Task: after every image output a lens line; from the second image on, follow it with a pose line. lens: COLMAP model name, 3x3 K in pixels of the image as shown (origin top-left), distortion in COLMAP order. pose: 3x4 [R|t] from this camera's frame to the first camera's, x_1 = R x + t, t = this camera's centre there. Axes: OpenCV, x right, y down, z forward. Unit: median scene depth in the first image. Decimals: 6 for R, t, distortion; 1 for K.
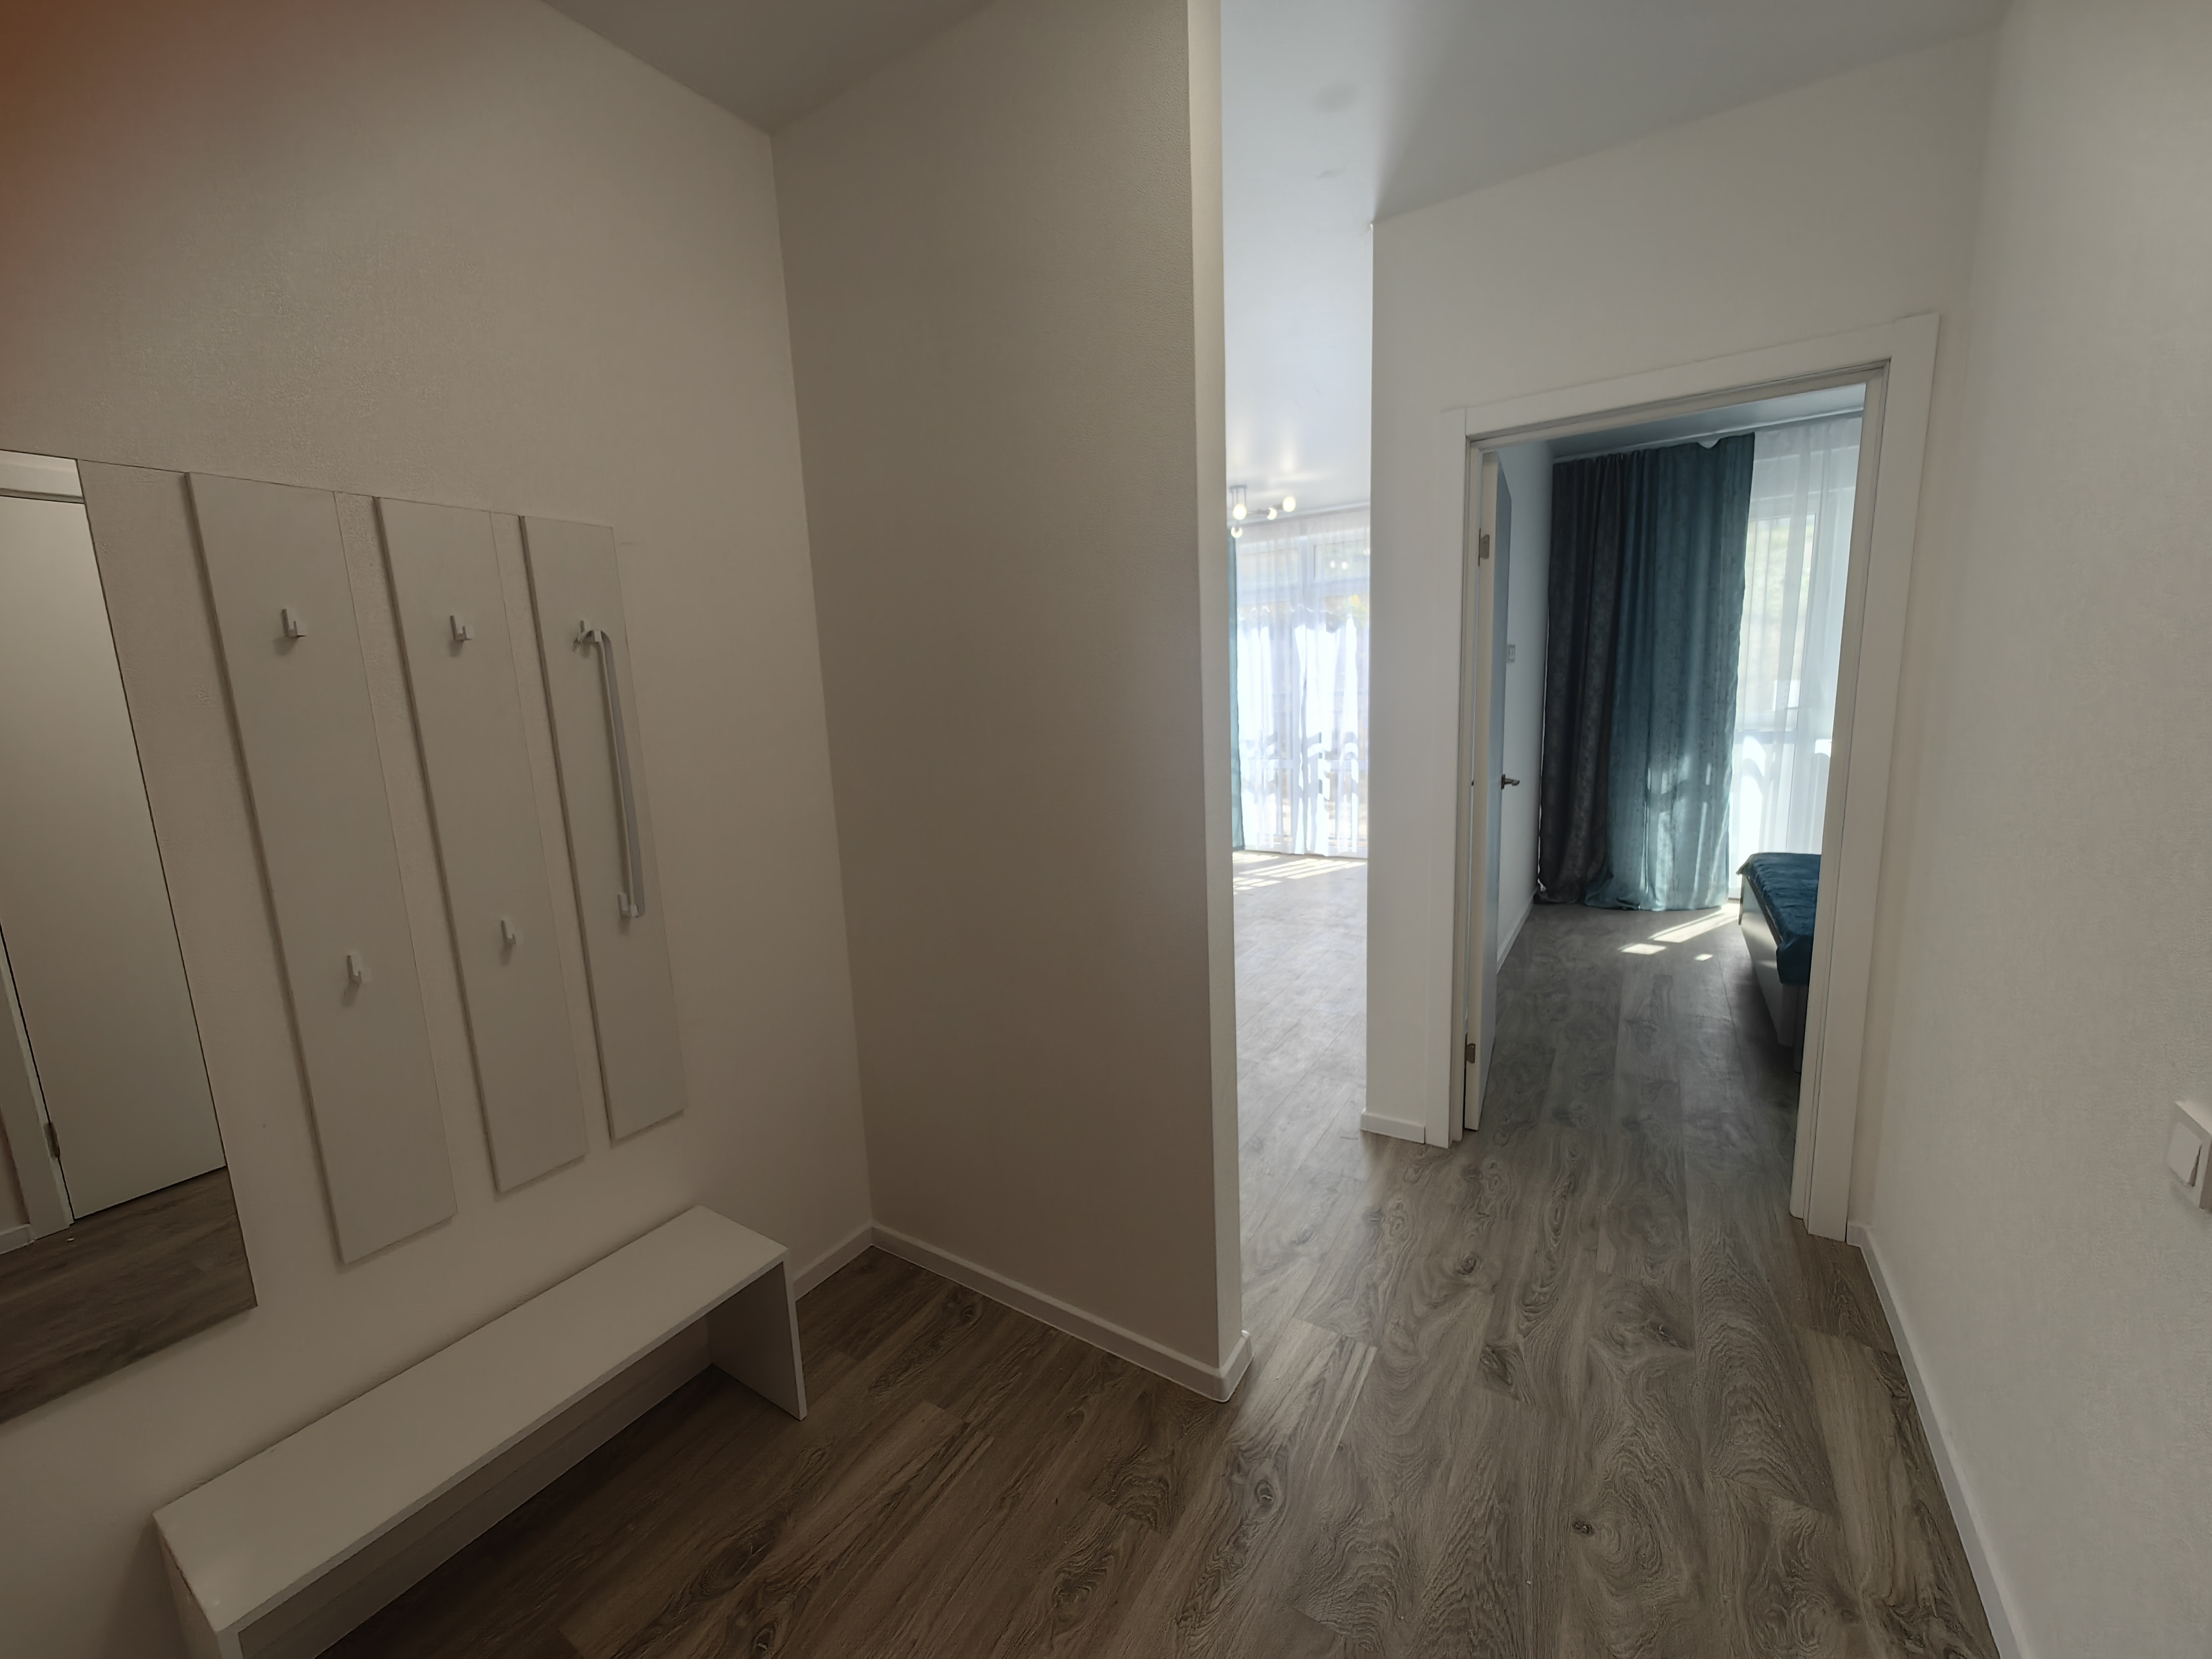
lens RADIAL K [[853.4, 0, 1115.5], [0, 853.4, 828.4], [0, 0, 1]] dist [0.005398, -0.000980]
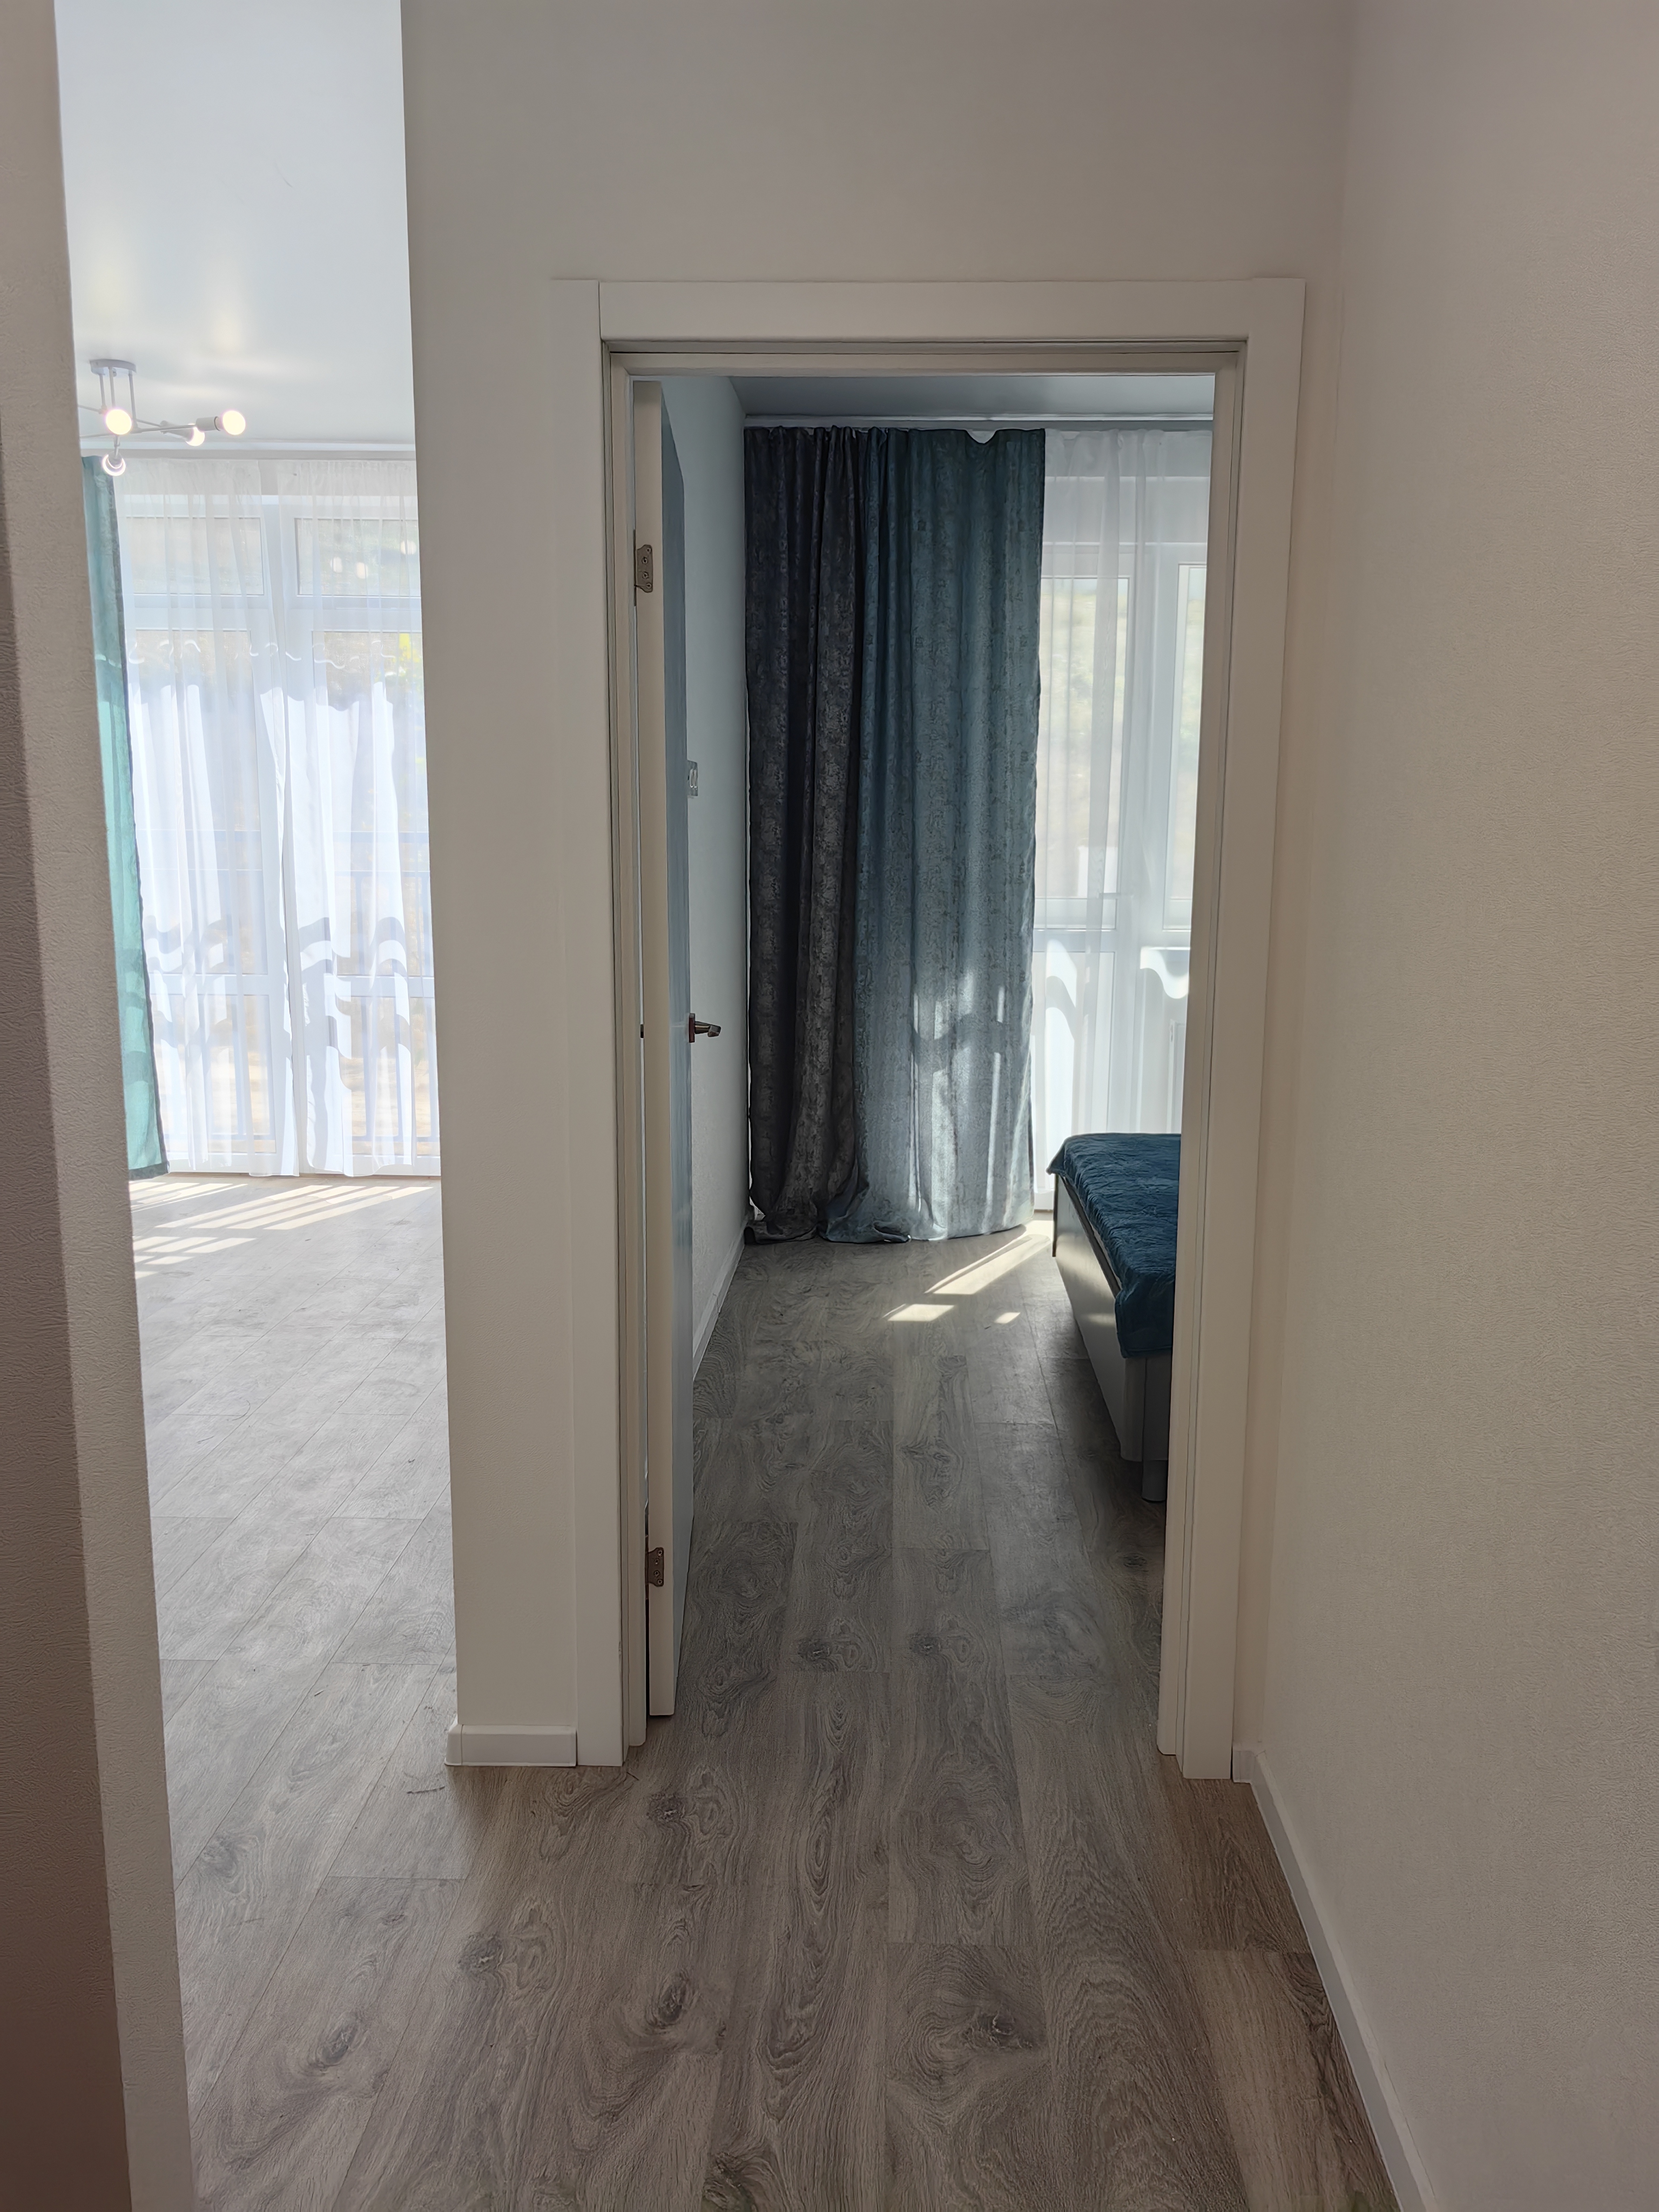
lens RADIAL K [[1720.6, 0, 855.7], [0, 1720.6, 1124.2], [0, 0, 1]] dist [0.045081, -0.076398]
pose [[0.862618, -0.042195, 0.504093, 0.006735], [0.036634, 0.999109, 0.020940, -0.009955], [-0.504528, 0.000403, 0.863395, 0.029720]]
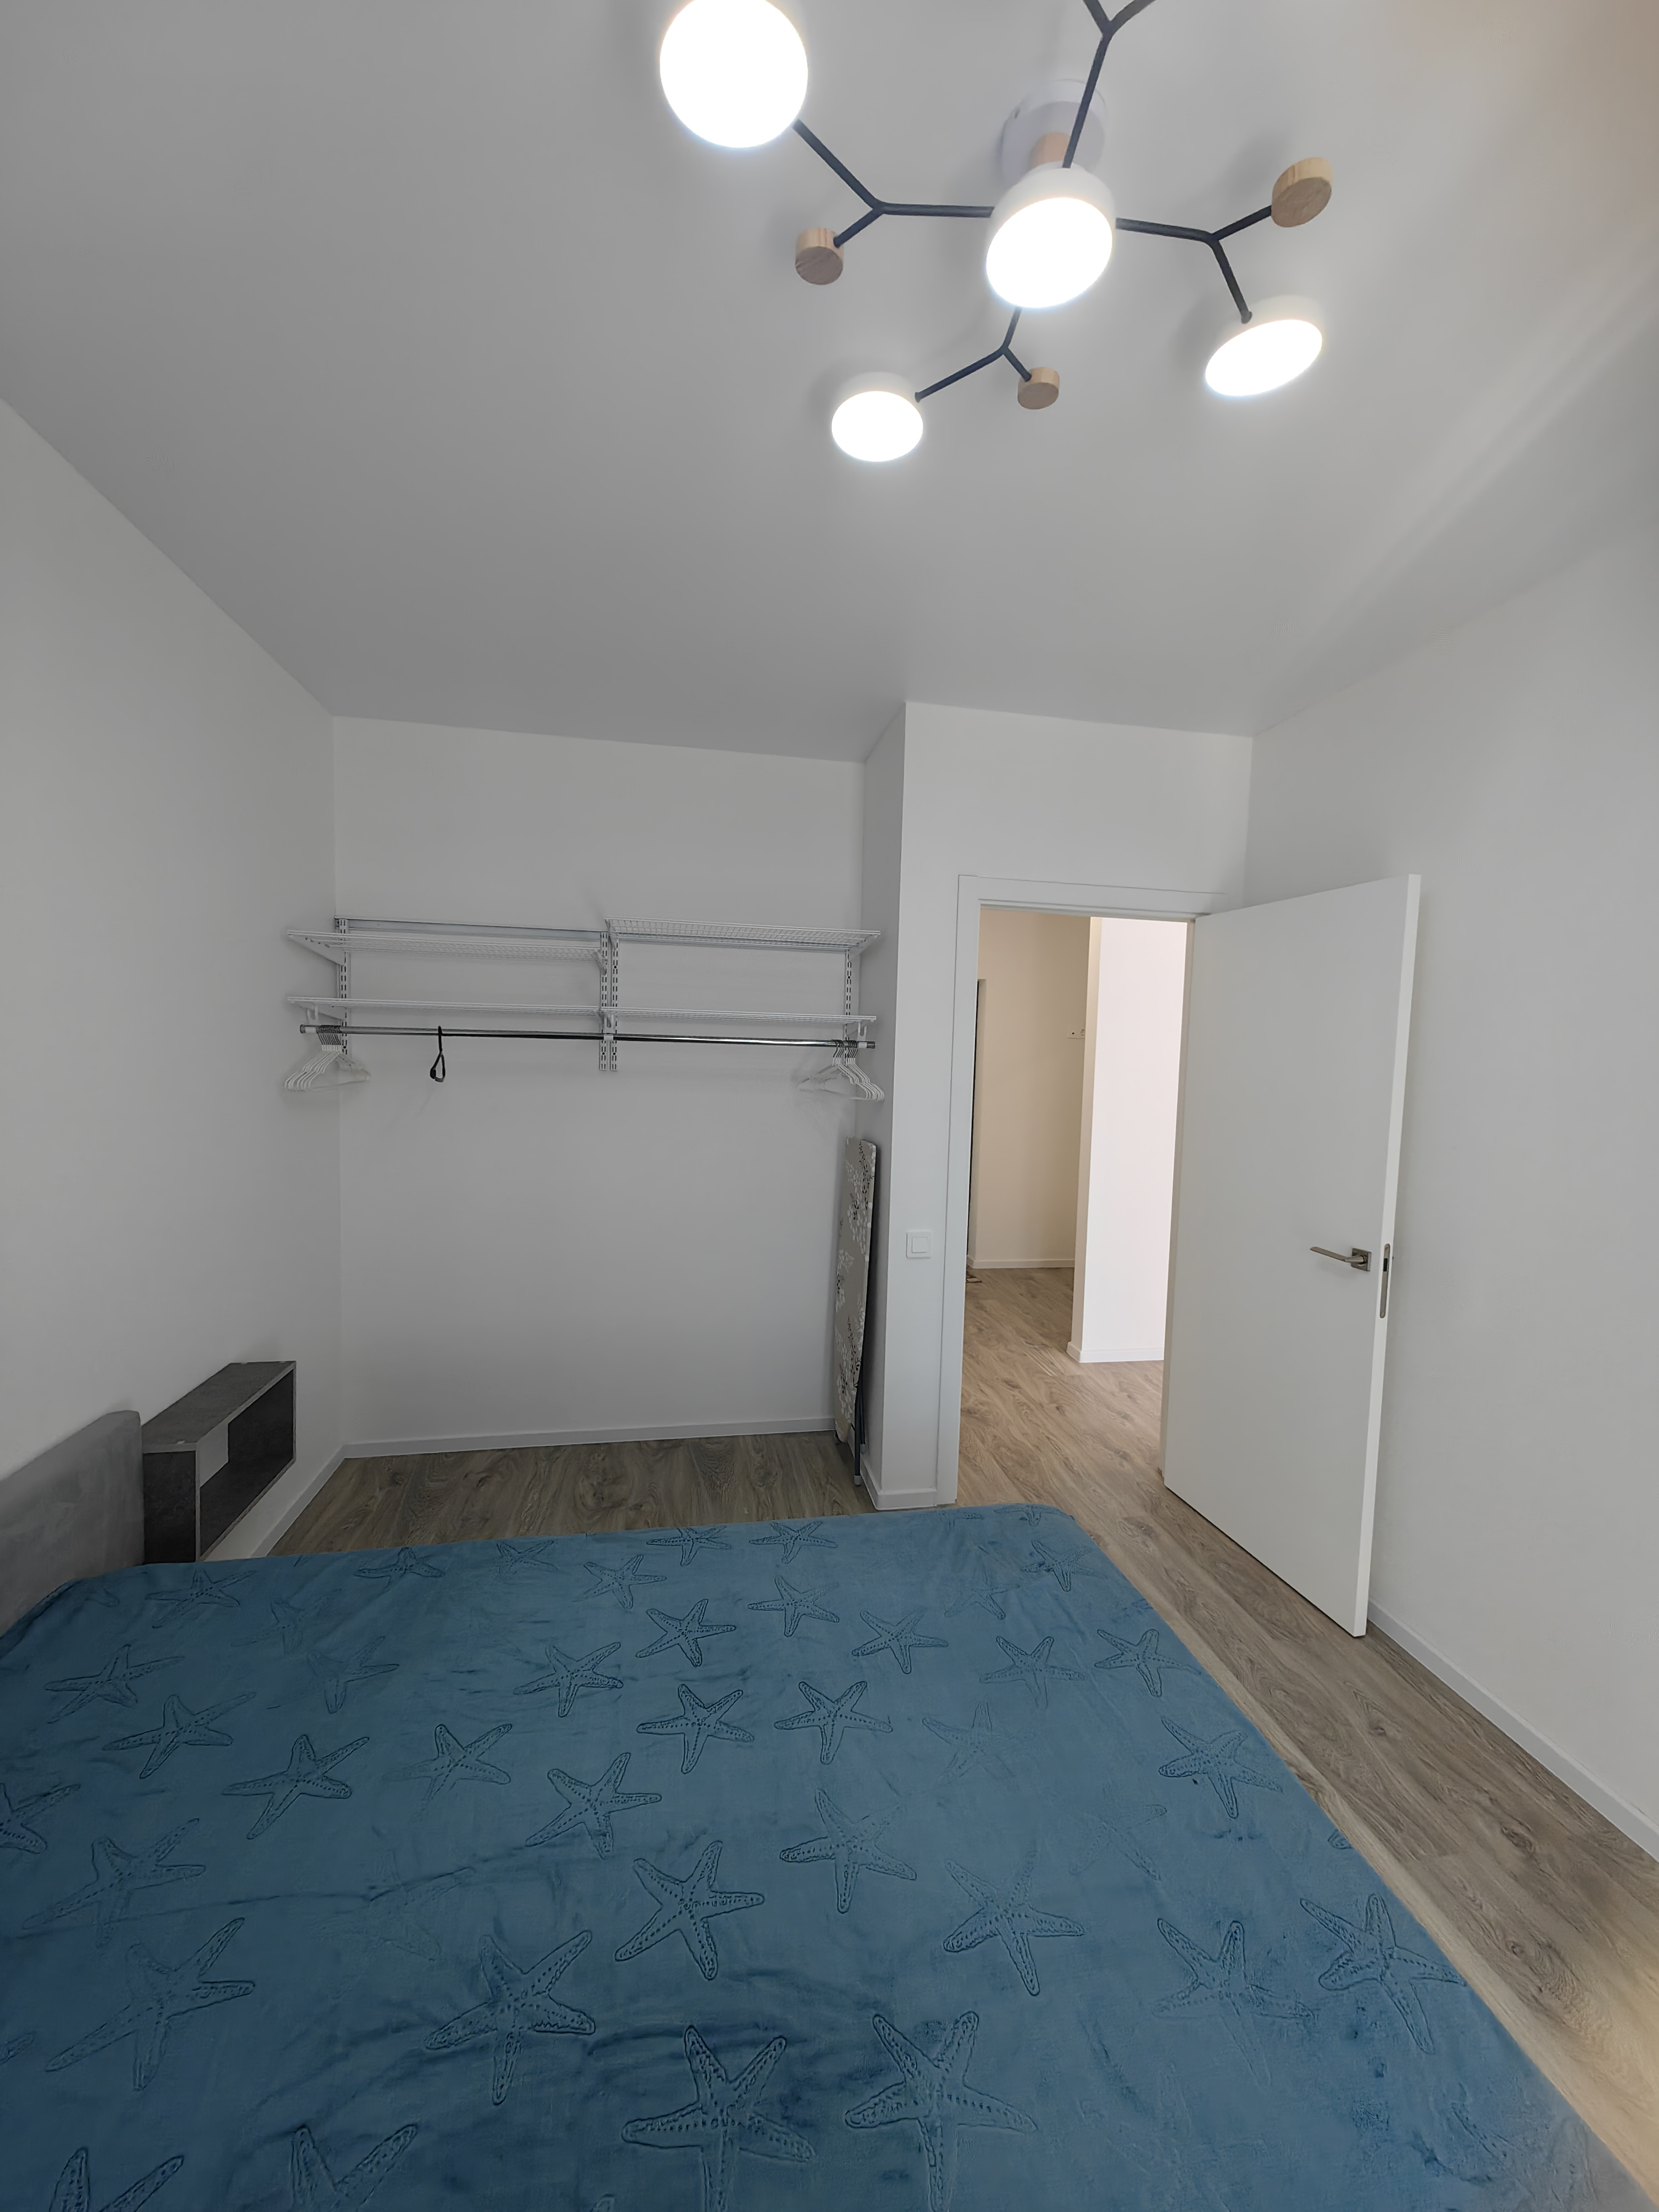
lens RADIAL K [[880.3, 0, 833.9], [0, 880.3, 1107.2], [0, 0, 1]] dist [0.006418, -0.000740]
pose [[-0.739604, 0.070064, -0.669386, 0.852450], [-0.105759, 0.970113, 0.218394, -0.197254], [0.664681, 0.232319, -0.710089, 0.807640]]
